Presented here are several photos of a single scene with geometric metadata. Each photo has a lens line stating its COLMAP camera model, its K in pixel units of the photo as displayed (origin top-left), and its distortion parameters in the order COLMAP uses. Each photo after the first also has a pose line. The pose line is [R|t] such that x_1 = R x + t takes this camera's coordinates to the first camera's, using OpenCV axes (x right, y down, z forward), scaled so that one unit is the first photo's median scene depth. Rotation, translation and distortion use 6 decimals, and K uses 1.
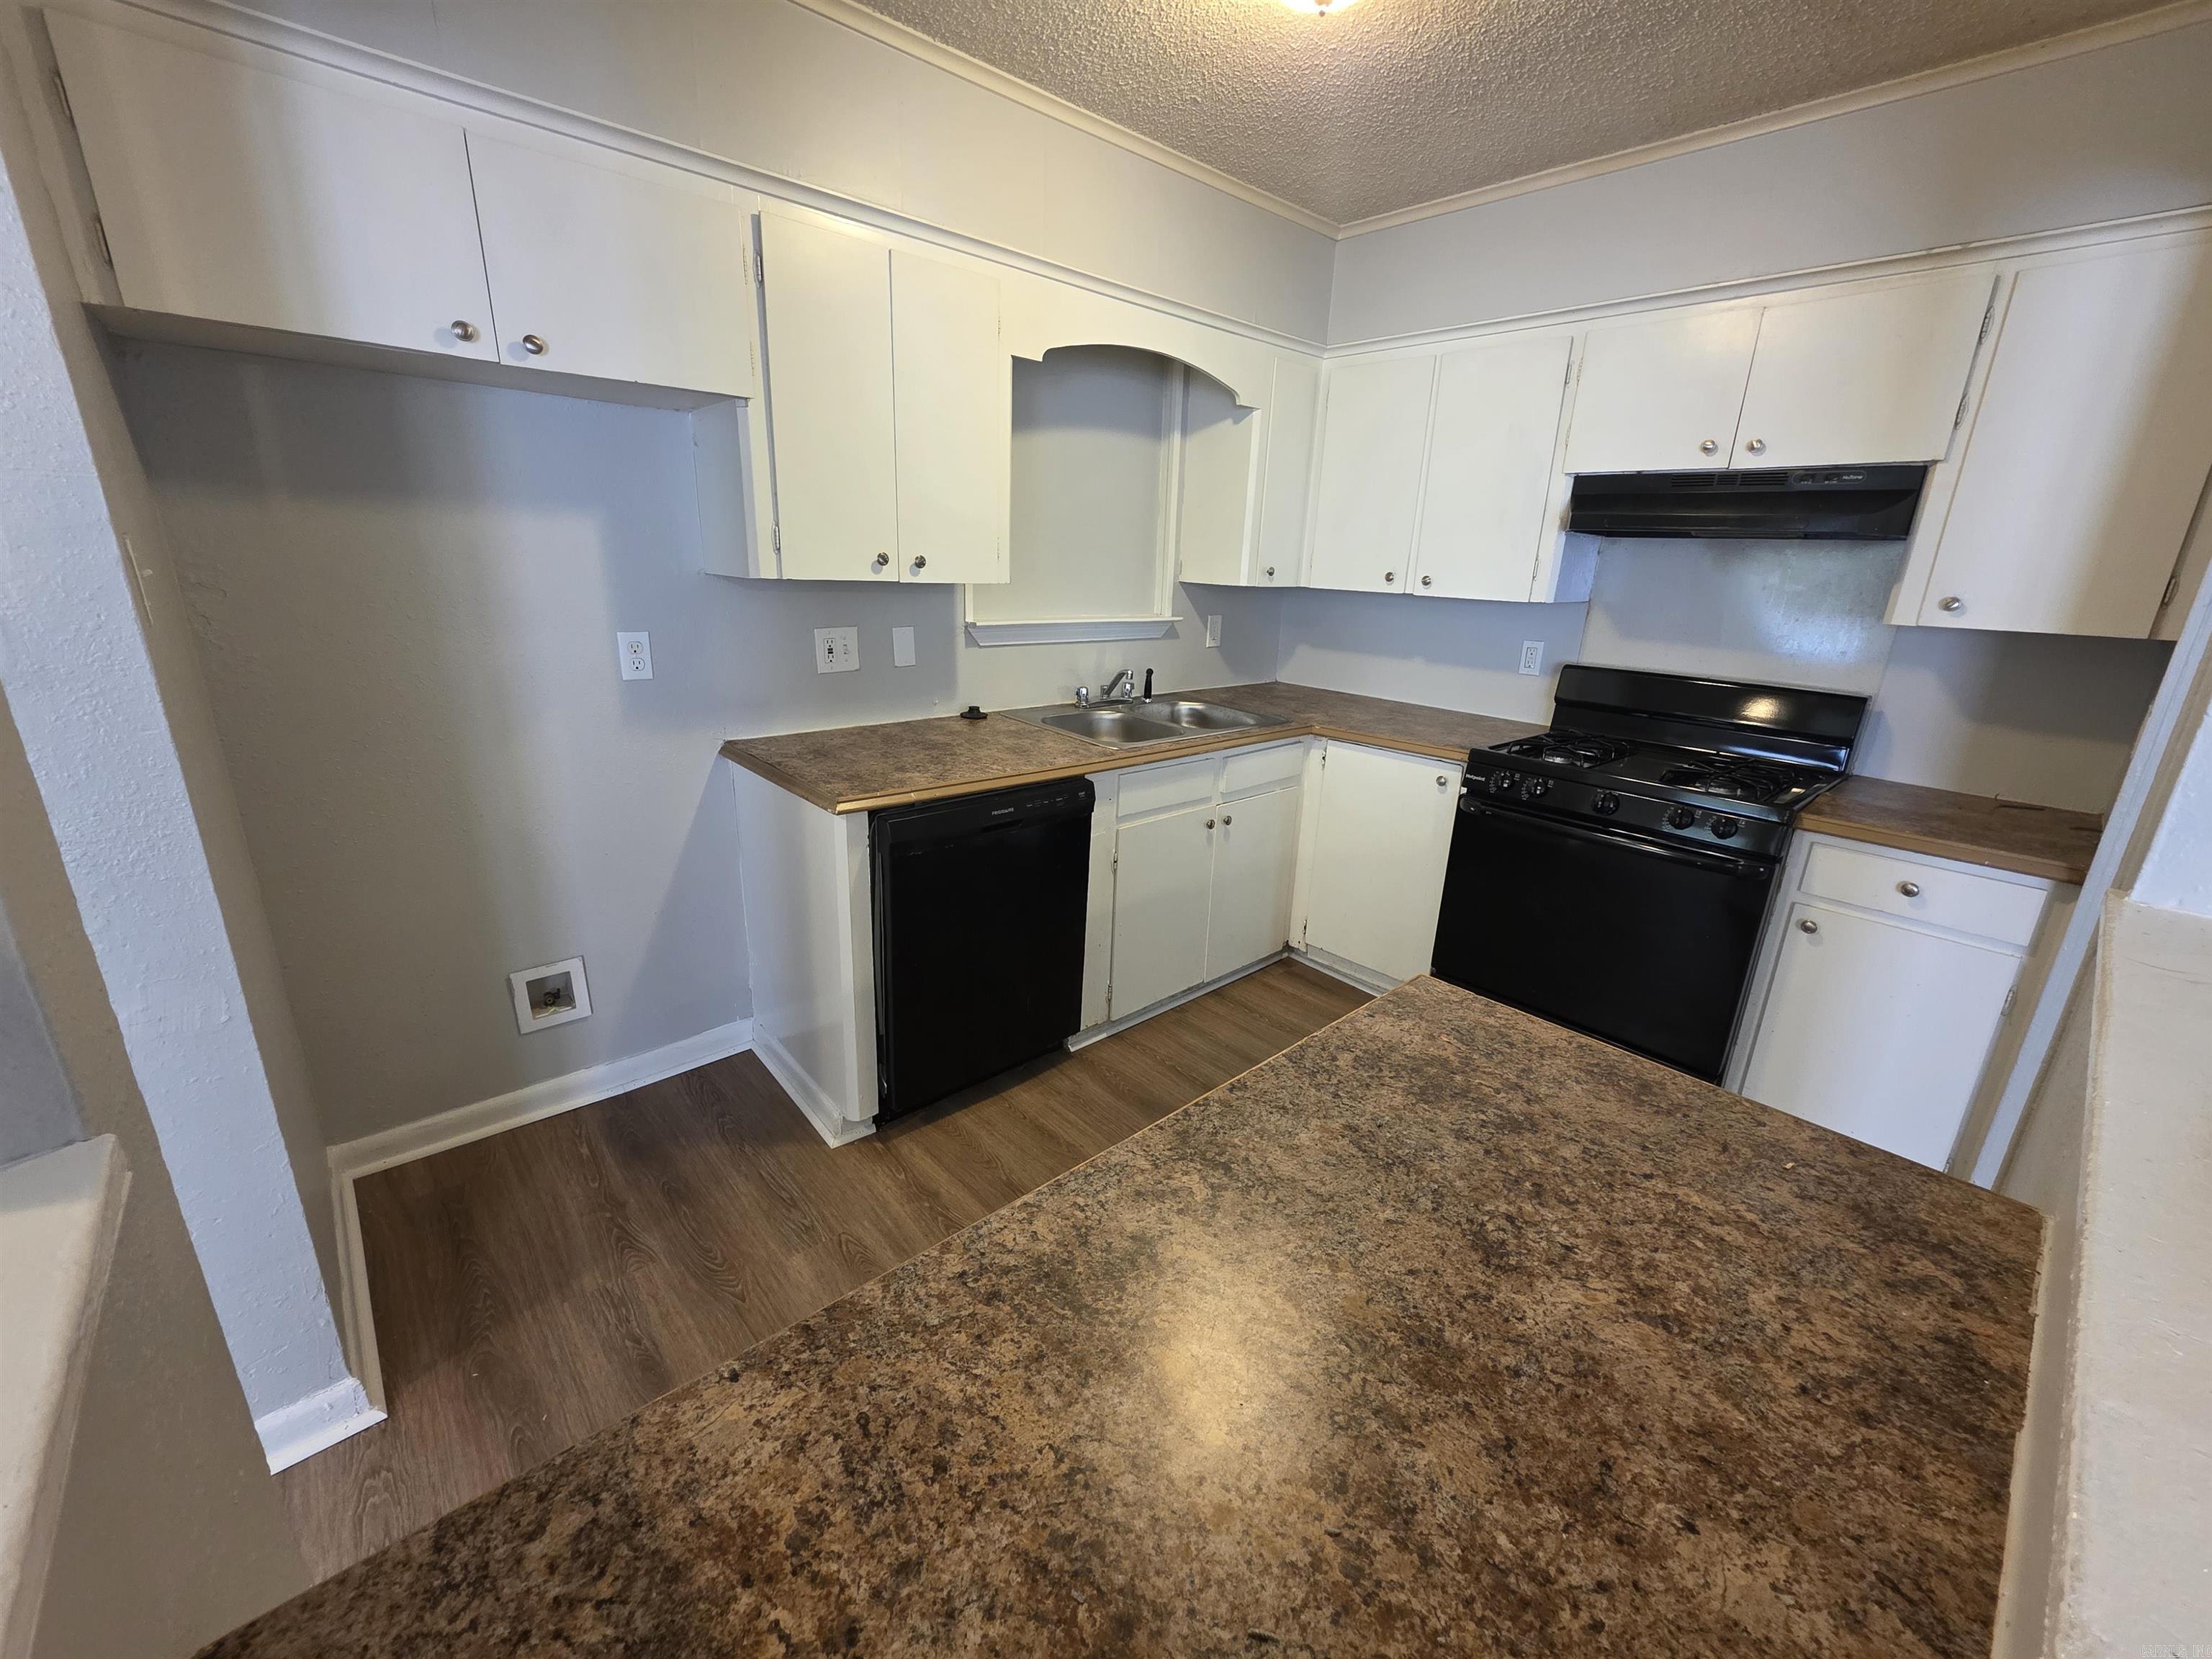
lens RADIAL K [[892.0, 0, 1133.3], [0, 892.0, 830.9], [0, 0, 1]] dist [-0.006315, 0.001879]
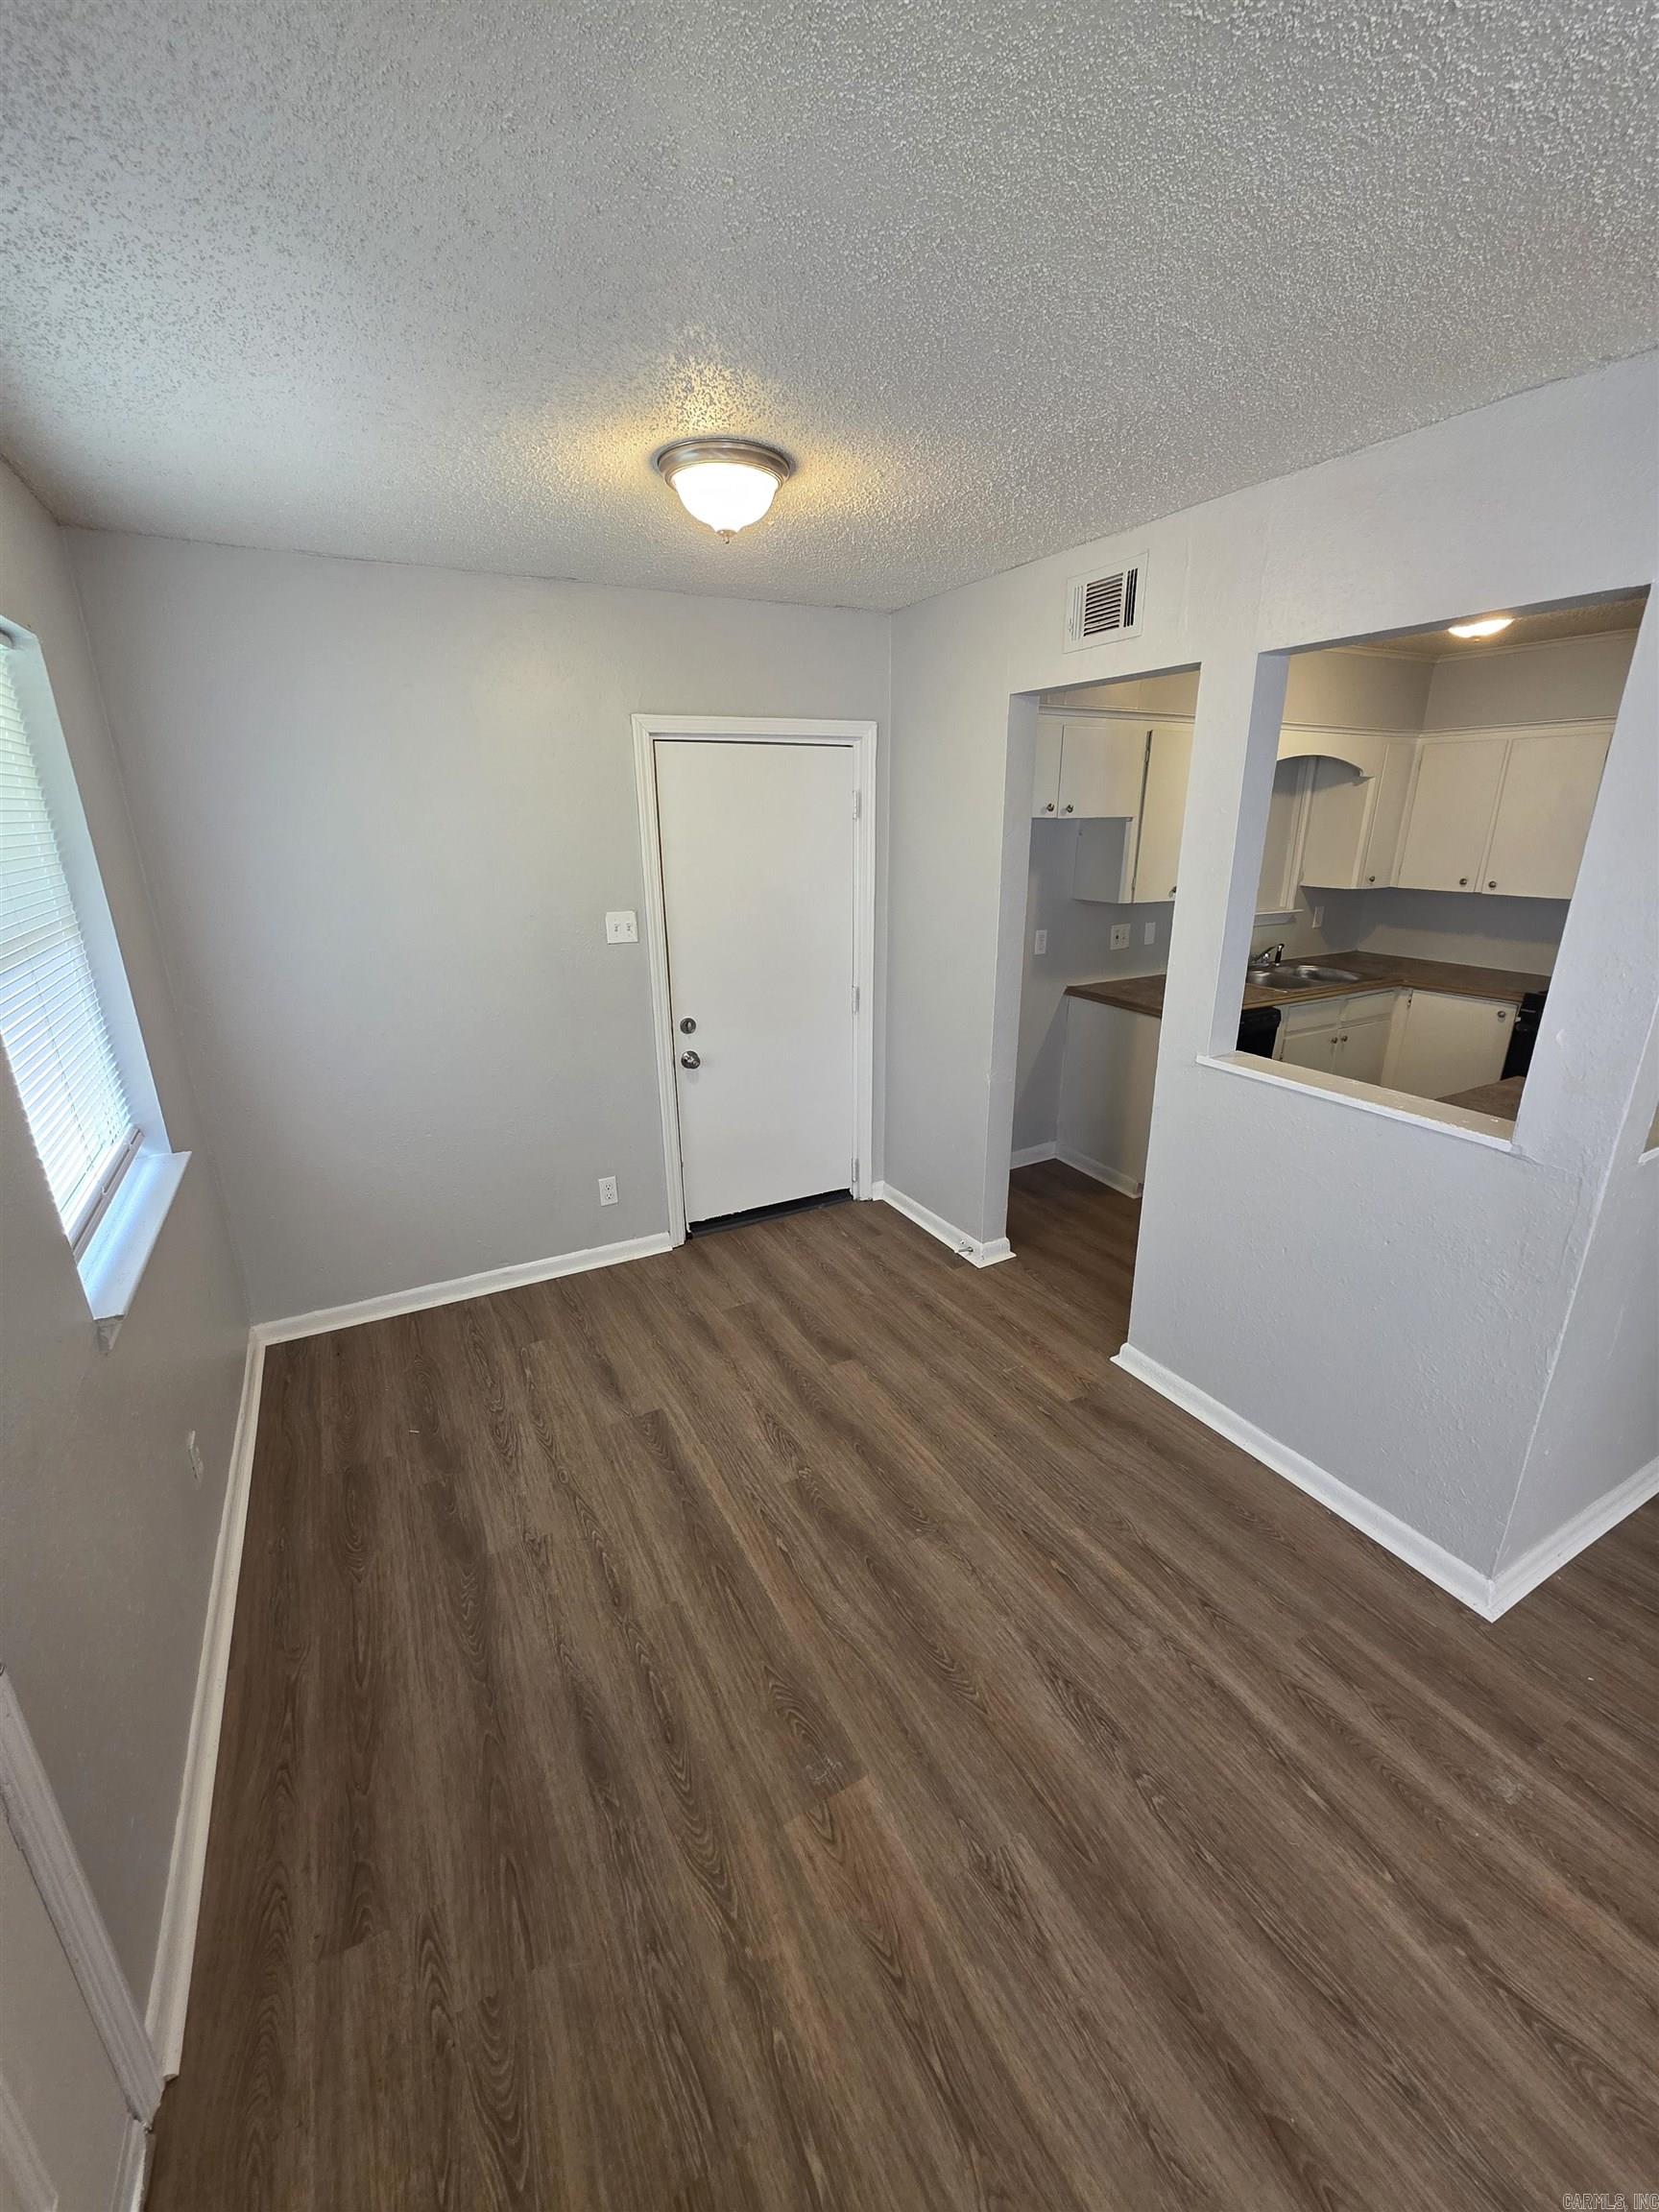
lens RADIAL K [[892.0, 0, 827.5], [0, 892.0, 1109.3], [0, 0, 1]] dist [-0.006315, 0.001879]
pose [[0.966270, 0.036770, -0.254892, -0.557318], [-0.033659, 0.999296, 0.016558, 0.175501], [0.255321, -0.007420, 0.966828, -1.154309]]
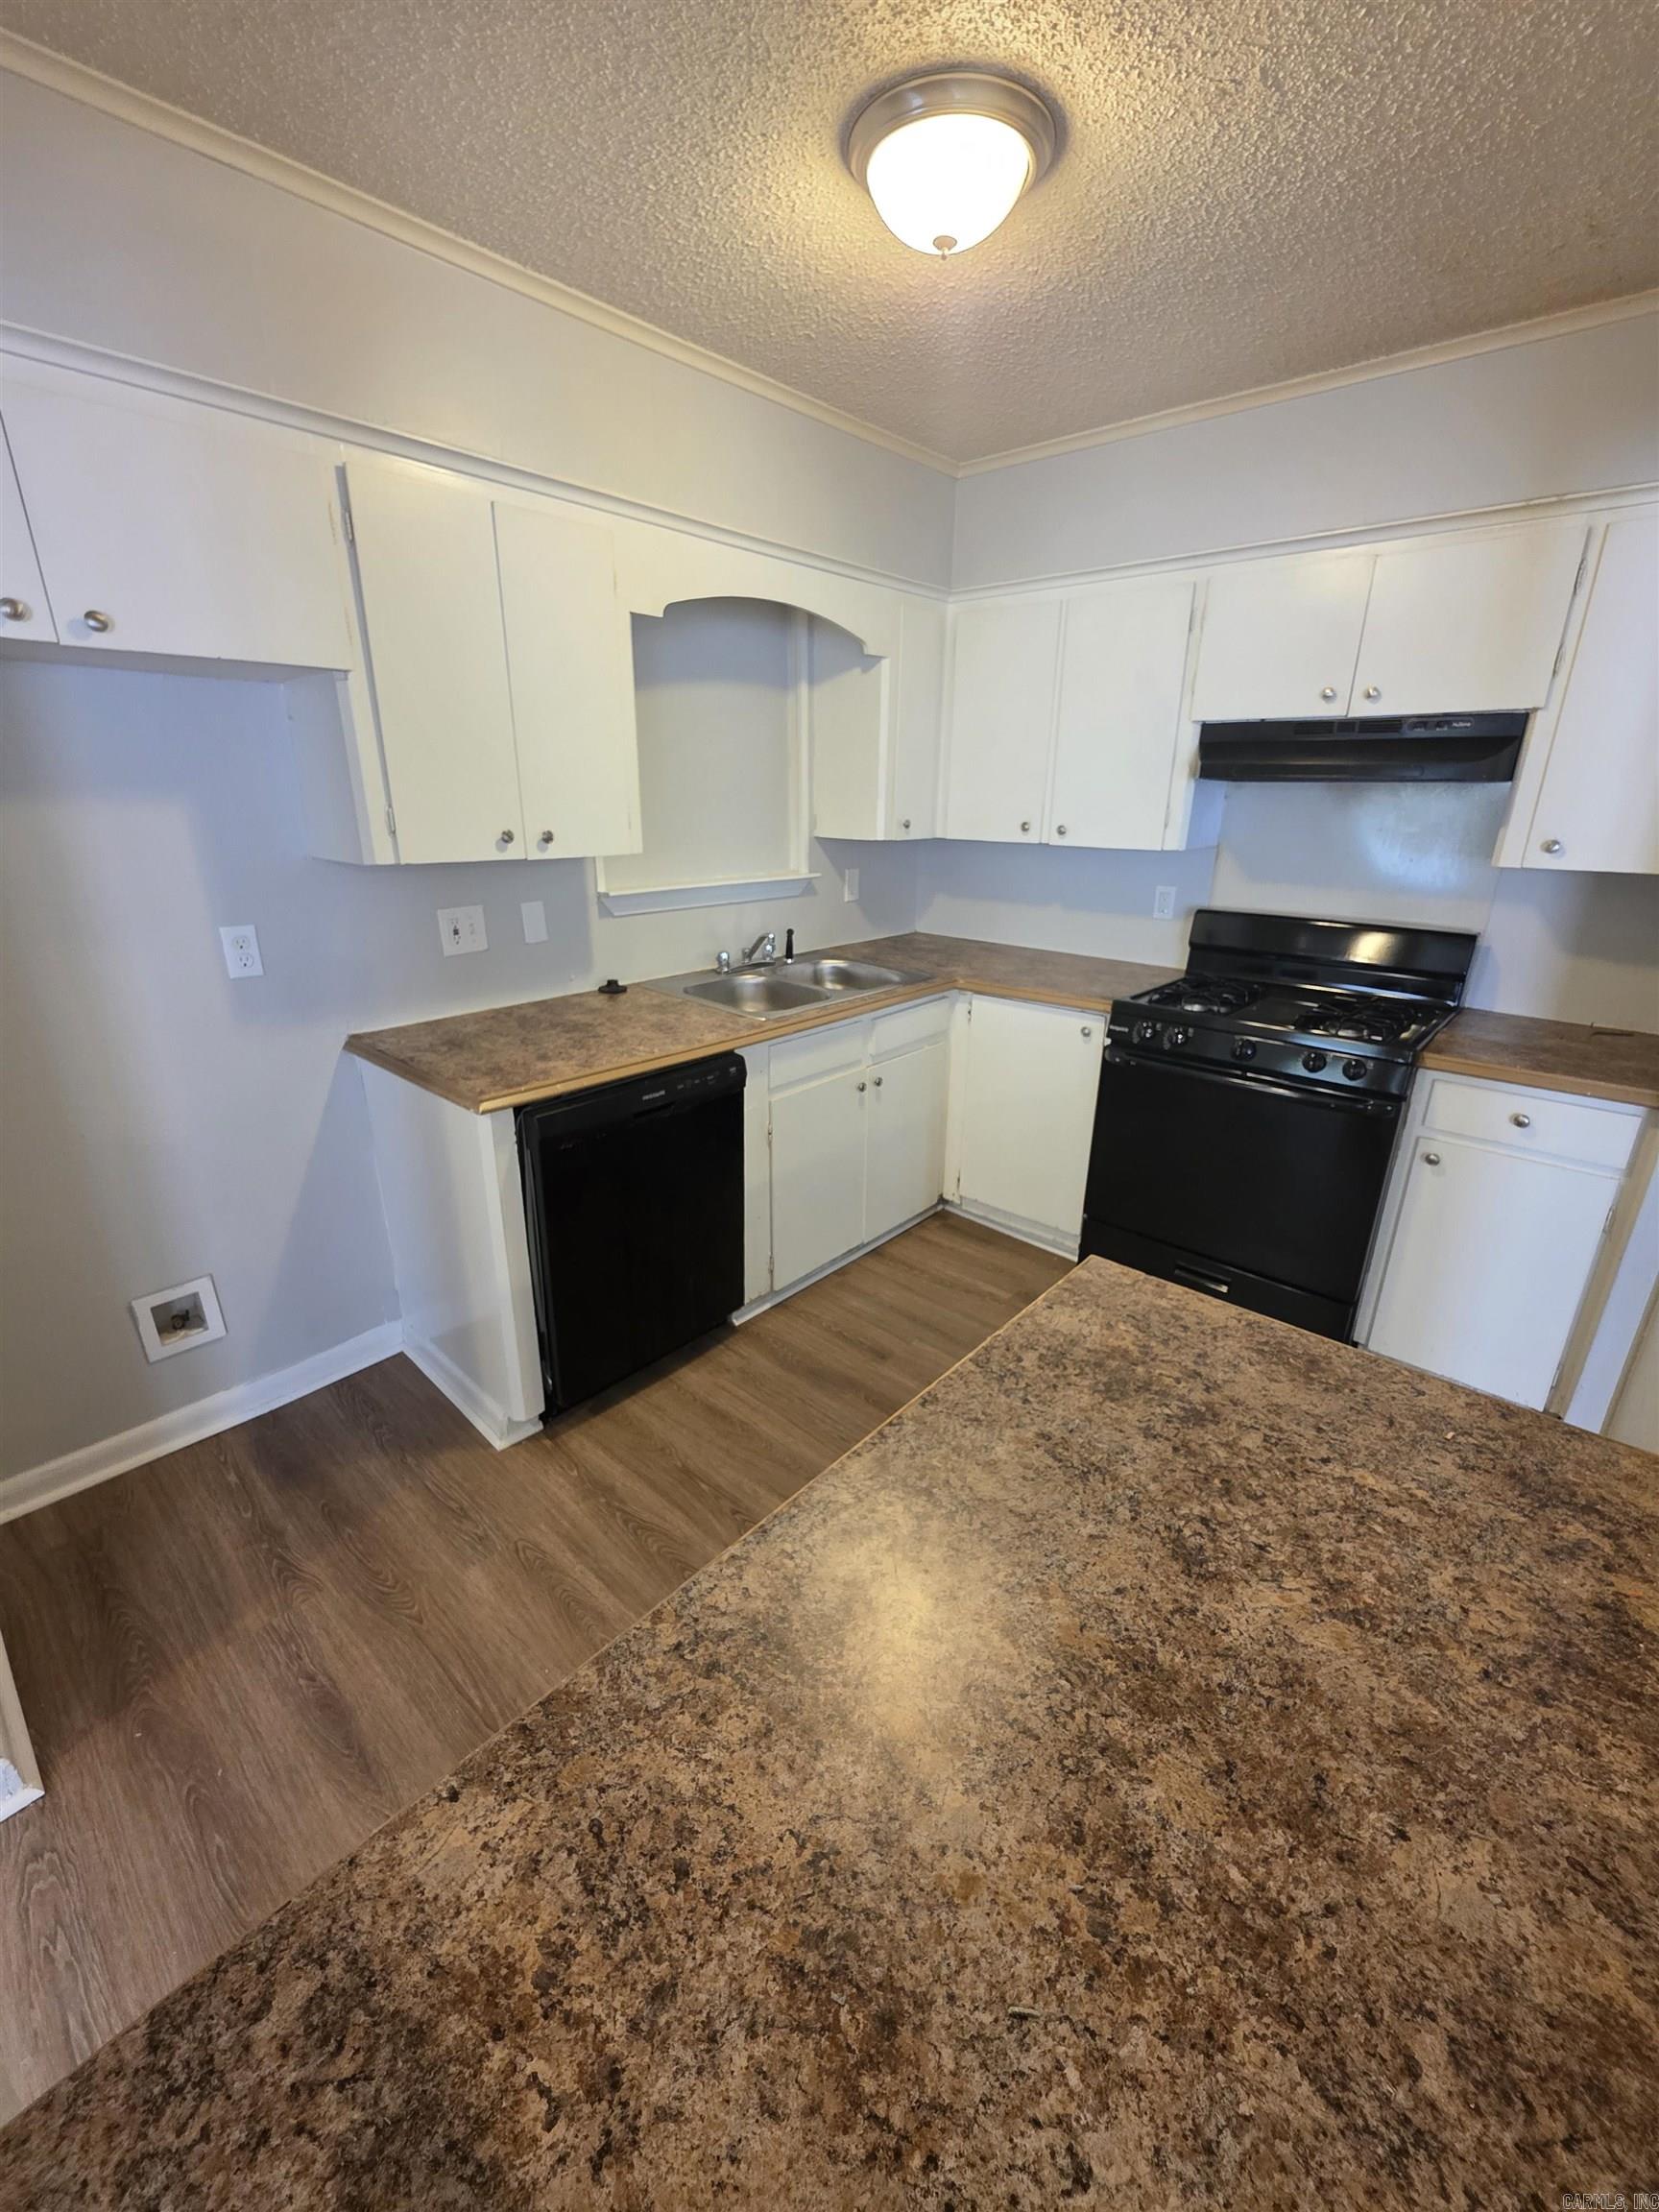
lens RADIAL K [[892.0, 0, 850.4], [0, 892.0, 1107.0], [0, 0, 1]] dist [-0.006315, 0.001879]
pose [[0.994385, -0.058918, 0.087905, -0.021441], [0.054577, 0.997206, 0.050998, -0.052941], [-0.090664, -0.045914, 0.994823, 0.013490]]
